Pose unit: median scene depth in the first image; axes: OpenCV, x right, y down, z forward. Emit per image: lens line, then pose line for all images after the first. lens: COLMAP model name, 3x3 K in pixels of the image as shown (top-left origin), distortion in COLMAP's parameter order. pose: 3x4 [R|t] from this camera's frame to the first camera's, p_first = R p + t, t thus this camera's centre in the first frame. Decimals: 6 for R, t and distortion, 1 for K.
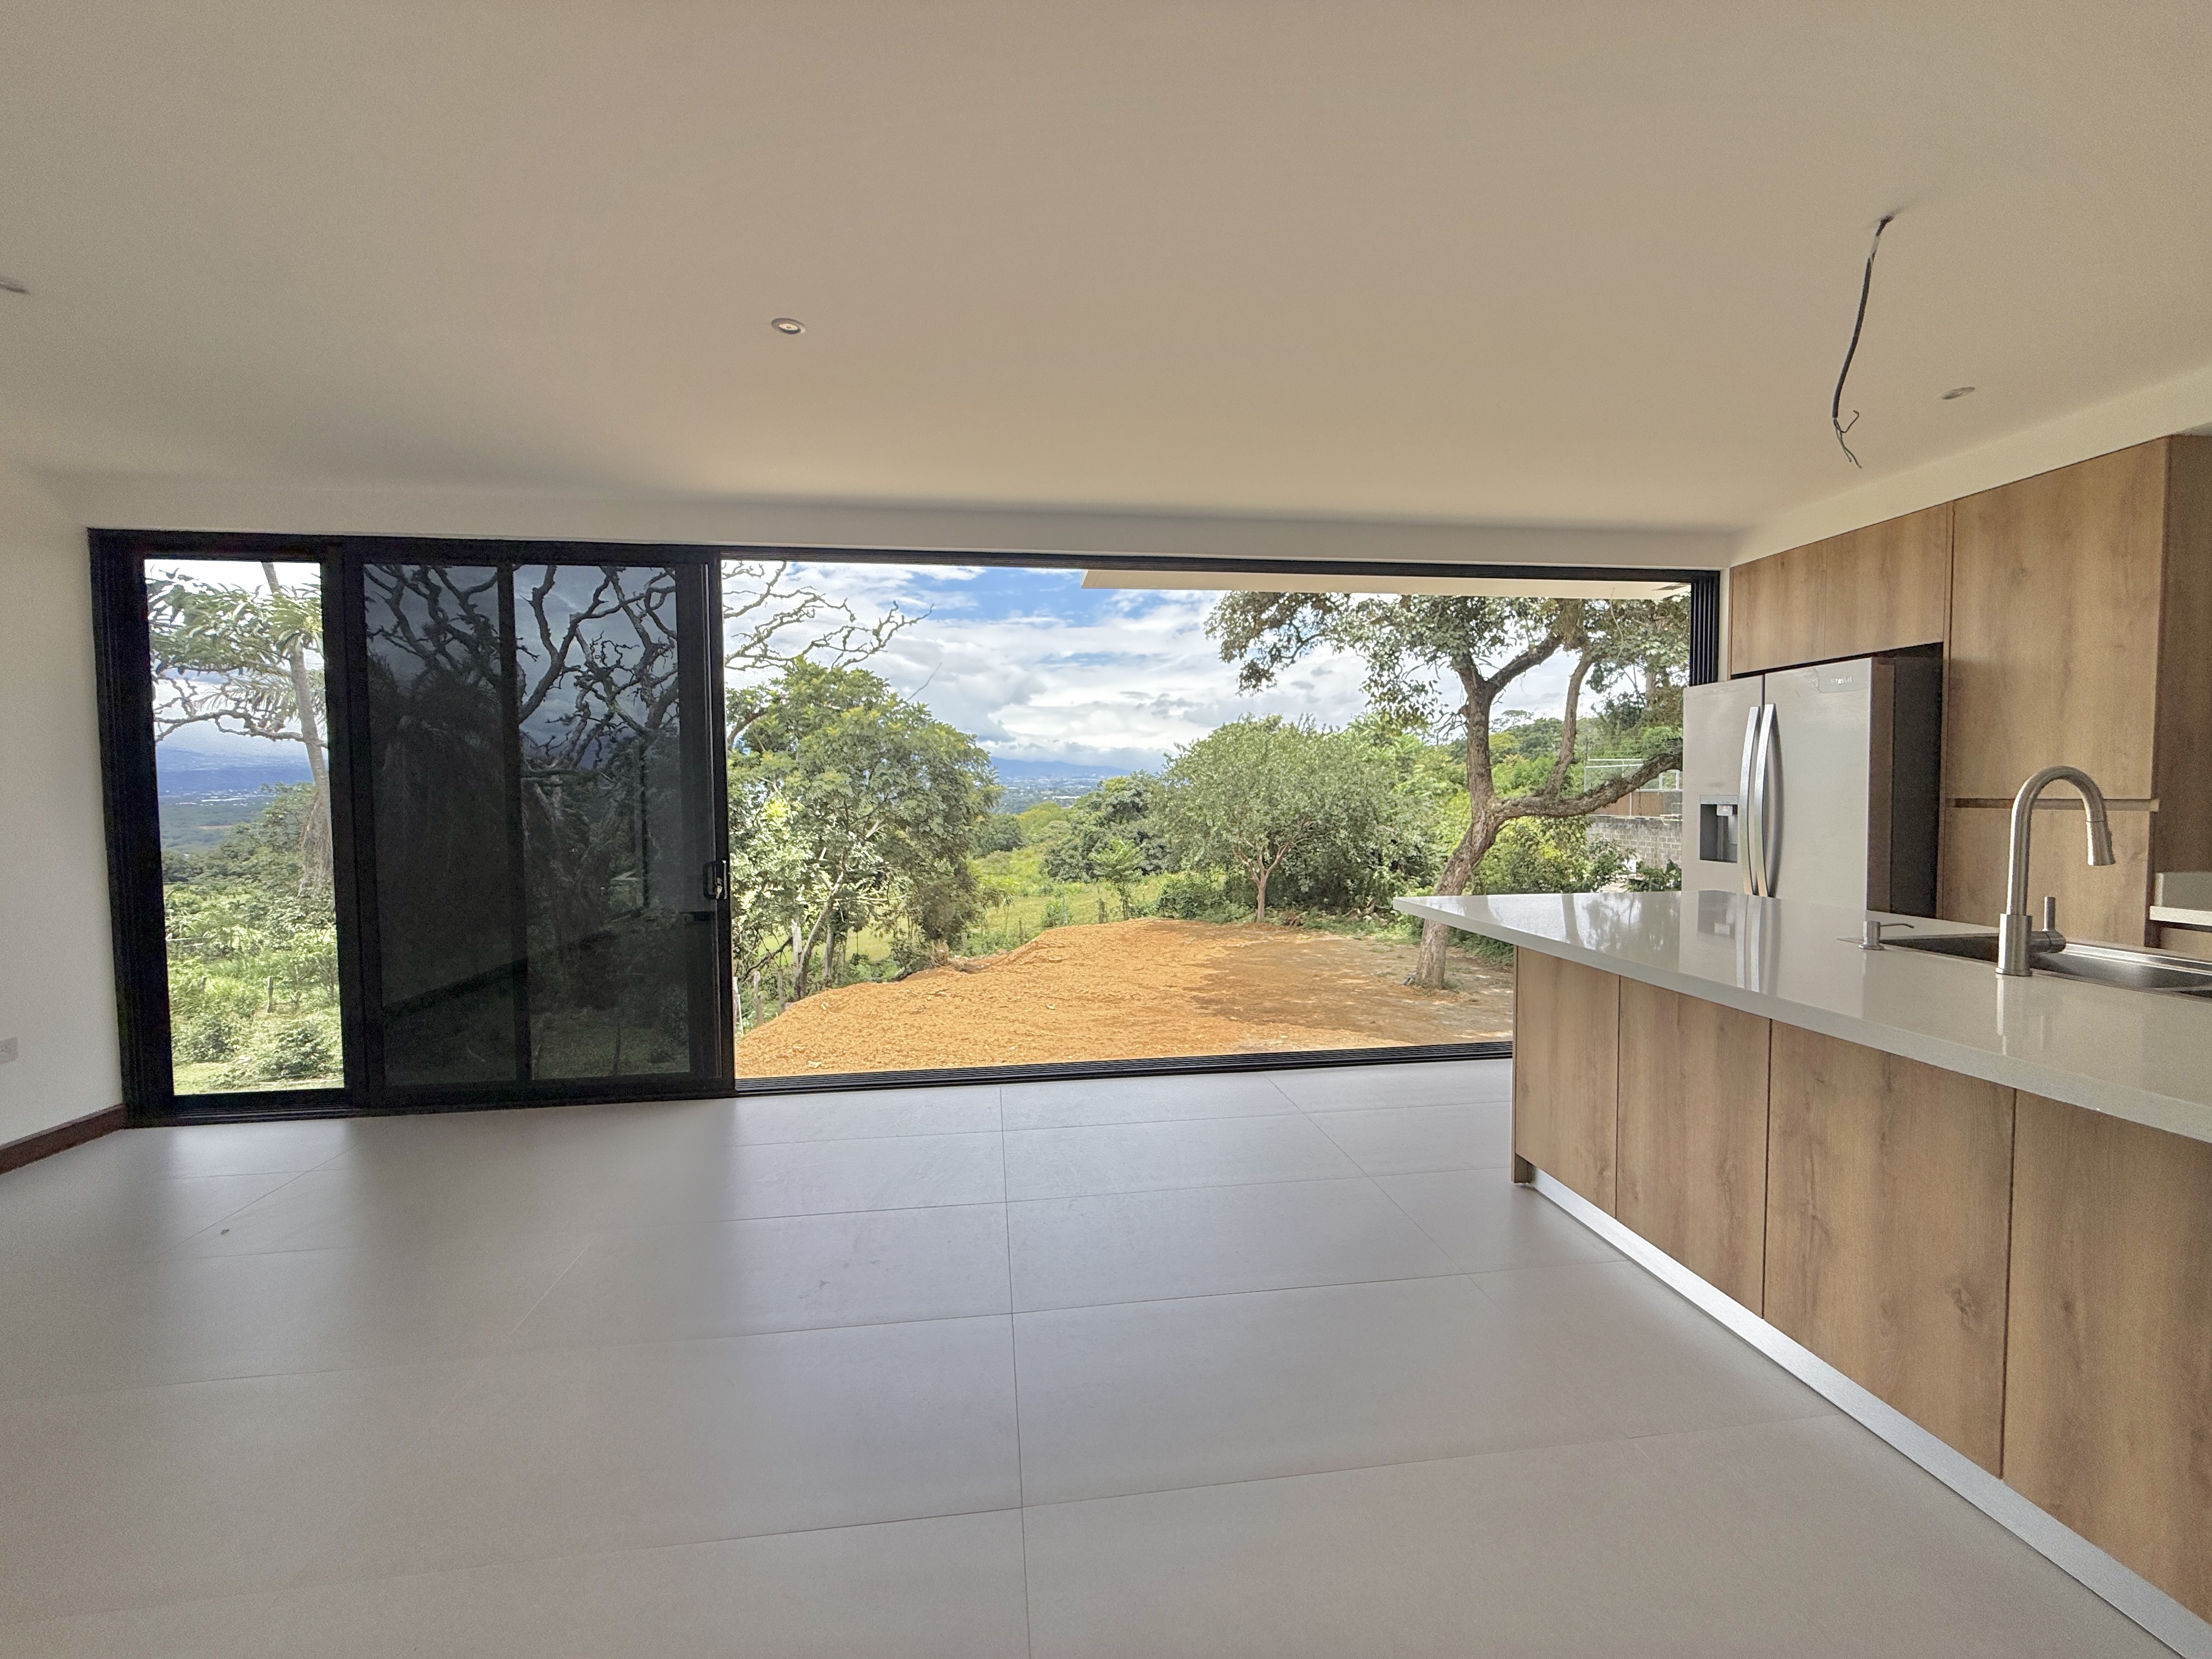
lens RADIAL K [[881.0, 0, 1100.4], [0, 881.0, 829.4], [0, 0, 1]] dist [-0.001255, 0.000426]
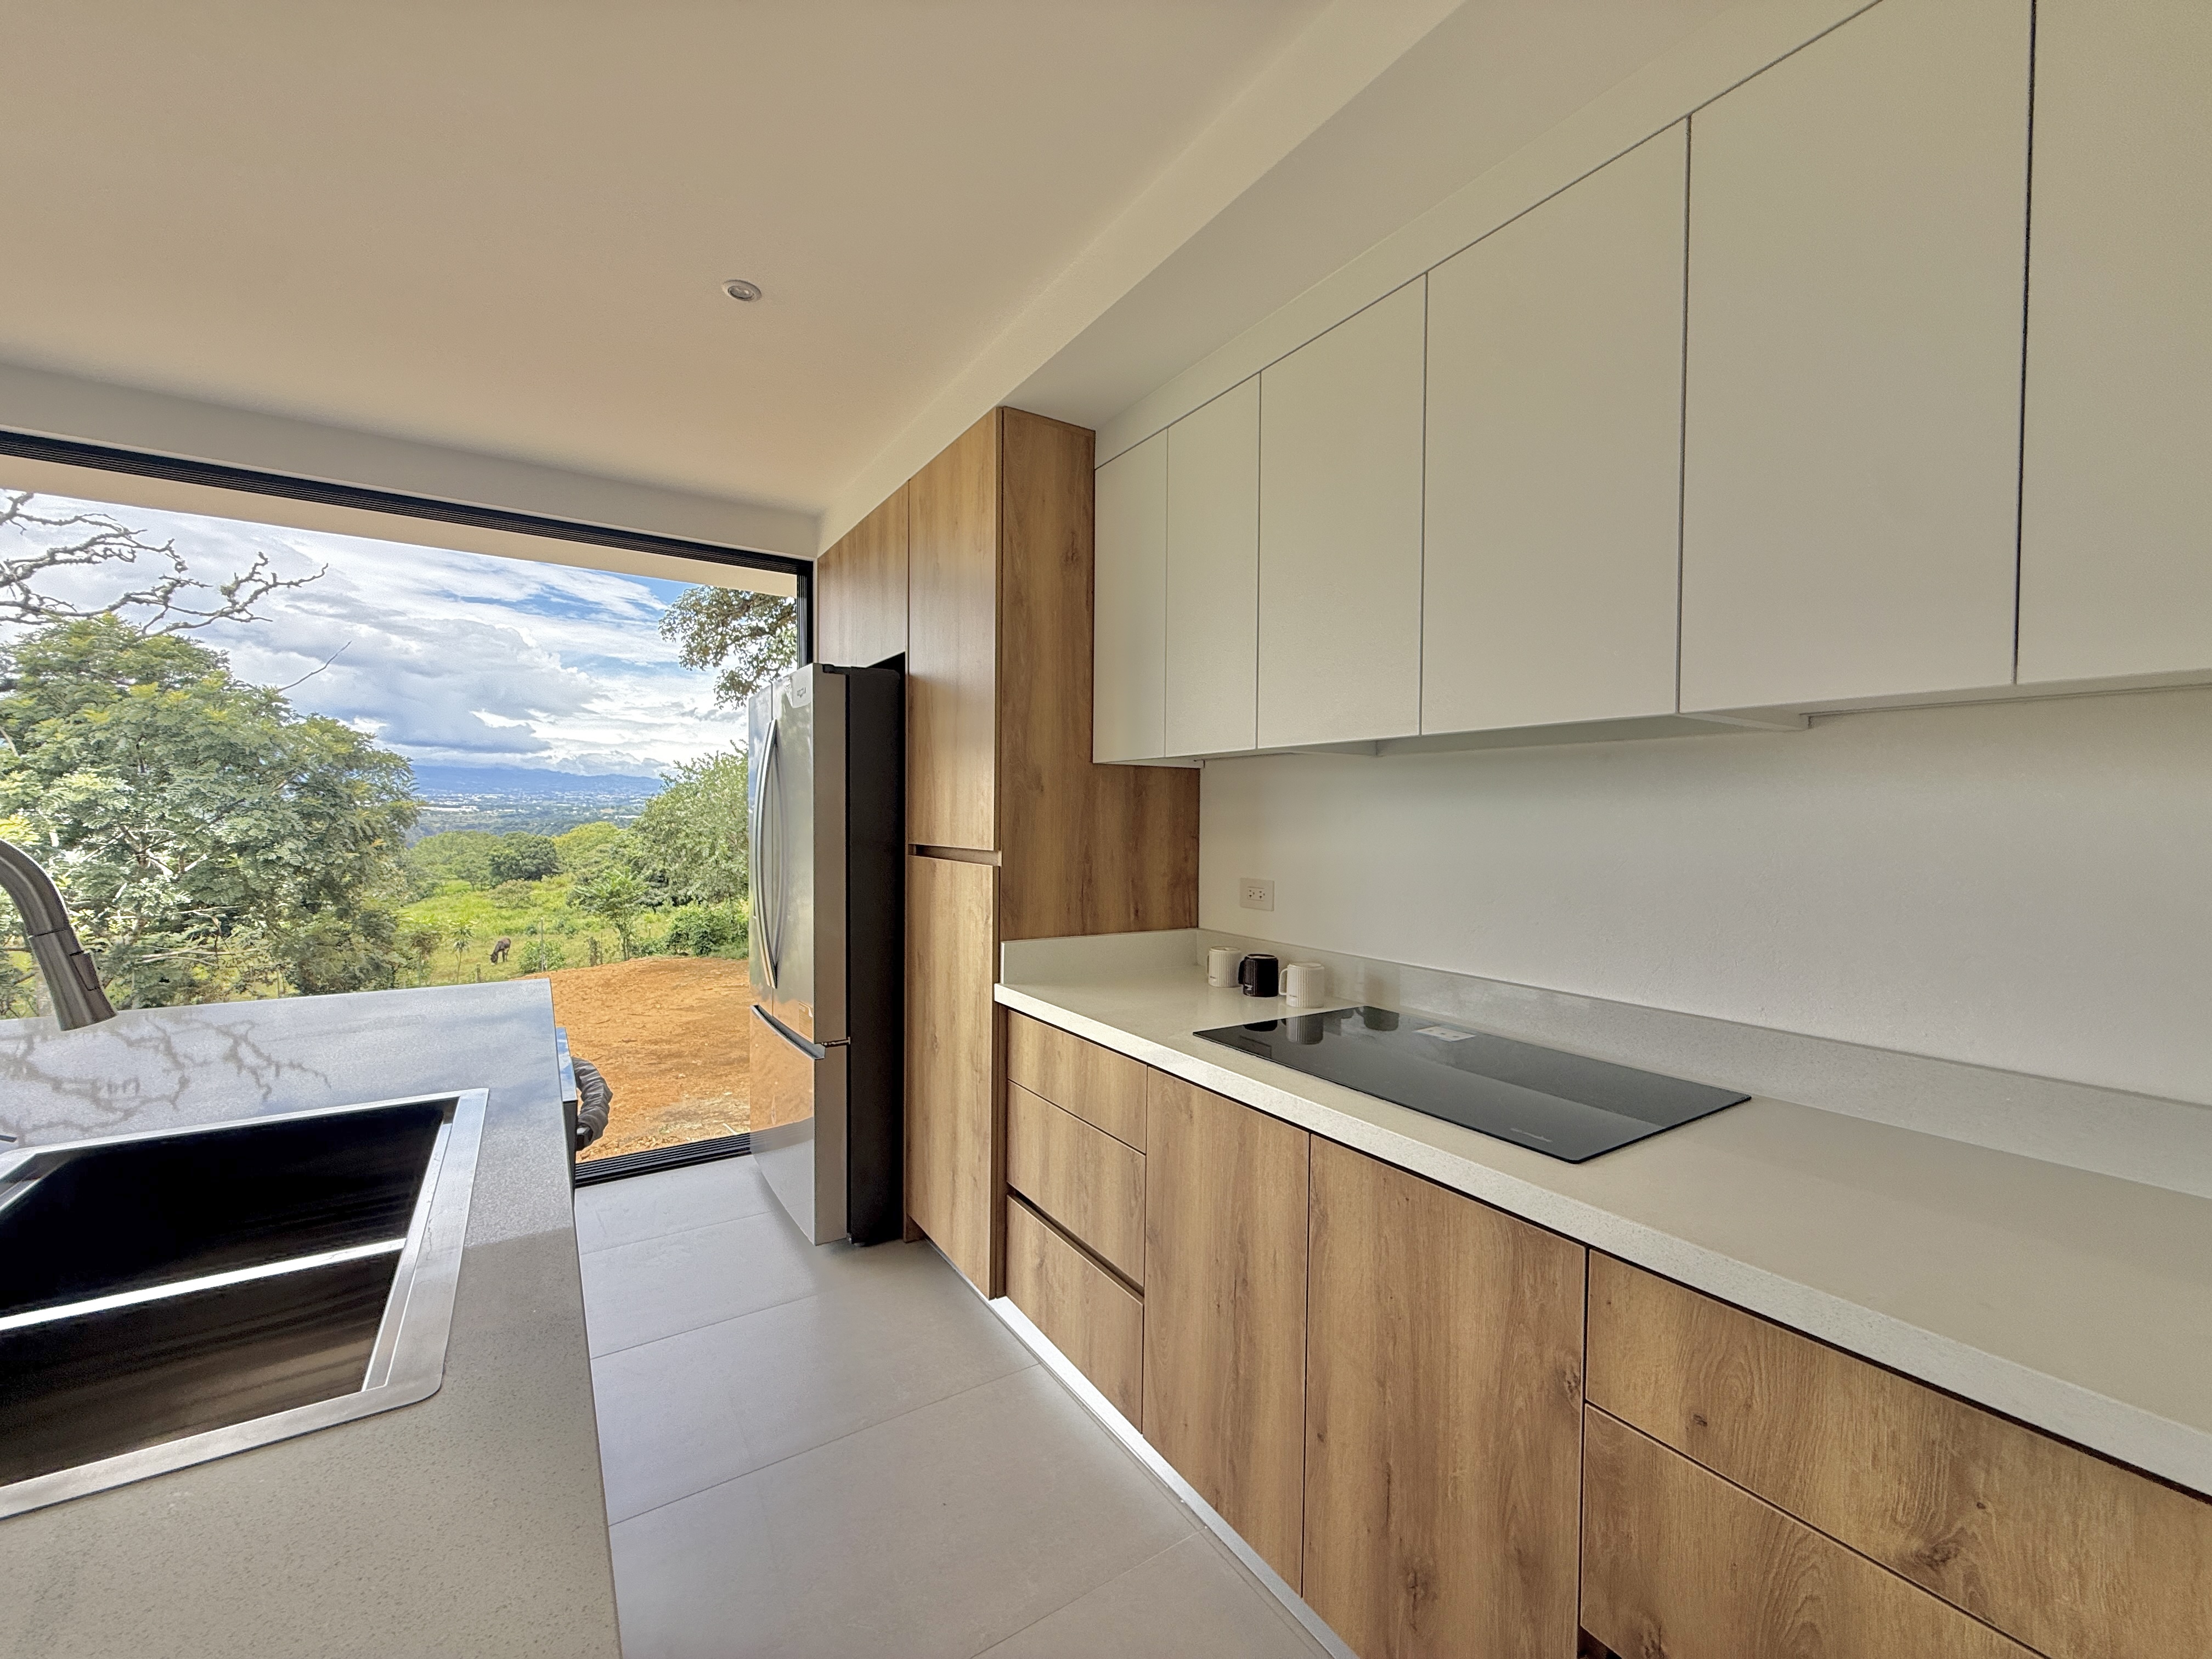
lens RADIAL K [[881.0, 0, 1096.9], [0, 881.0, 830.5], [0, 0, 1]] dist [-0.001255, 0.000426]
pose [[0.901987, 0.009892, 0.431650, 0.151749], [0.000975, 0.999688, -0.024948, -0.005401], [-0.431762, 0.022924, 0.901696, 0.037717]]
